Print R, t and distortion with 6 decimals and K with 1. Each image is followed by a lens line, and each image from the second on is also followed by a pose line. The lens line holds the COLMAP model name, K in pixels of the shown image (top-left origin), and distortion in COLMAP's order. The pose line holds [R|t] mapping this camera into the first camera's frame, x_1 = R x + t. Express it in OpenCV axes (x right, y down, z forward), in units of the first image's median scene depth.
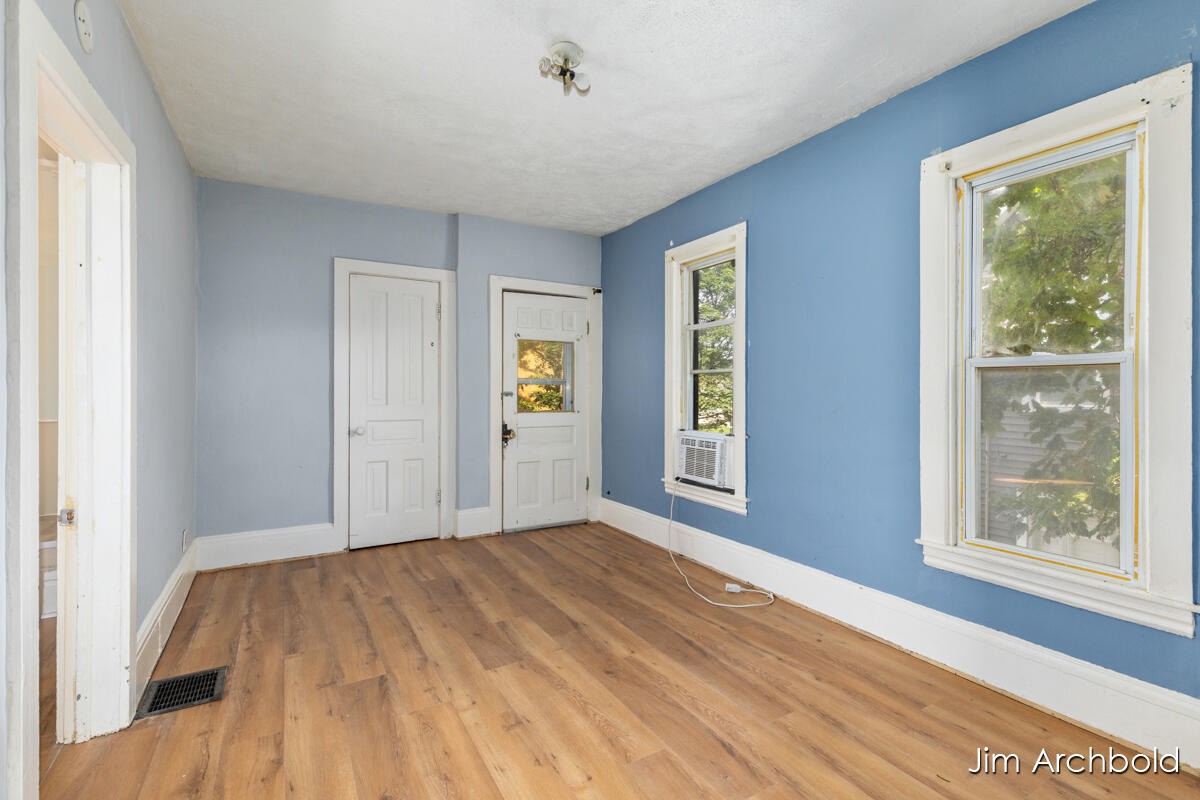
lens RADIAL K [[544.7, 0, 608.9], [0, 544.7, 395.3], [0, 0, 1]] dist [0.002465, -0.001816]
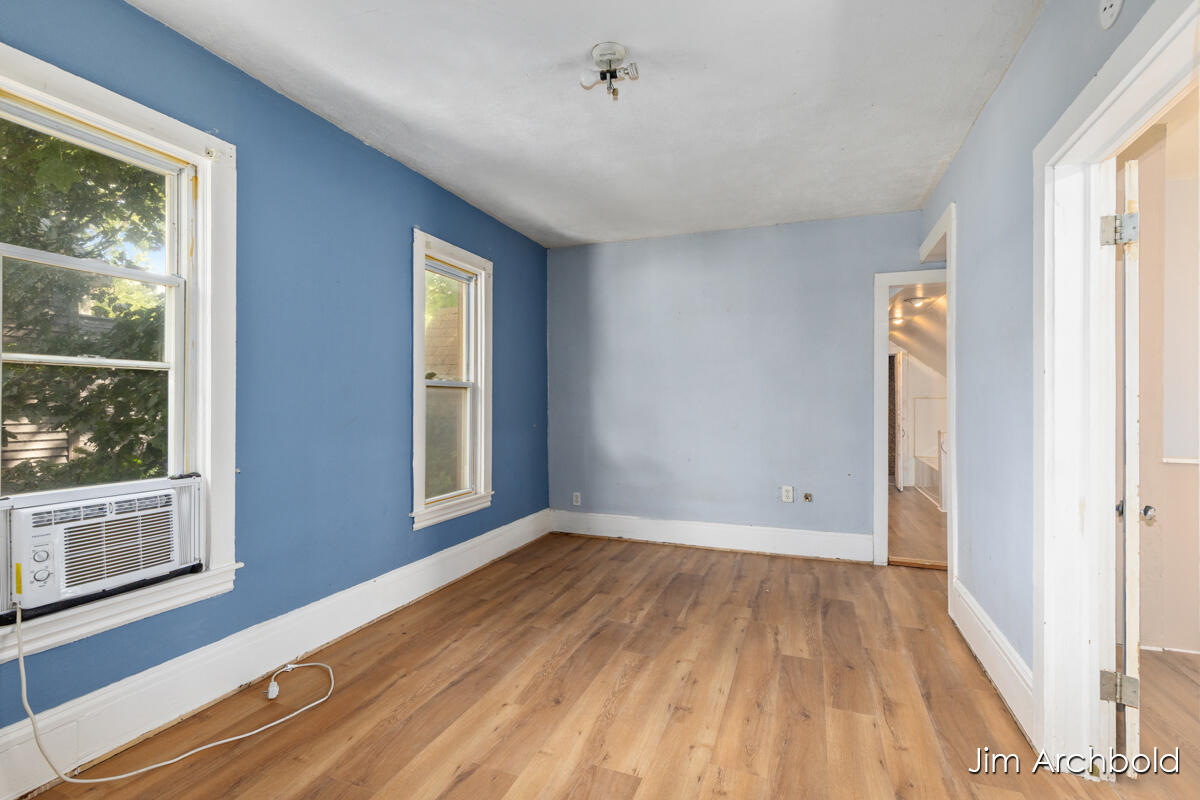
lens RADIAL K [[544.7, 0, 606.7], [0, 544.7, 397.0], [0, 0, 1]] dist [0.002465, -0.001816]
pose [[-0.625497, 0.003047, 0.780221, -0.803025], [0.006075, 0.999981, 0.000965, -0.016292], [-0.780203, 0.005344, -0.625503, 1.550815]]
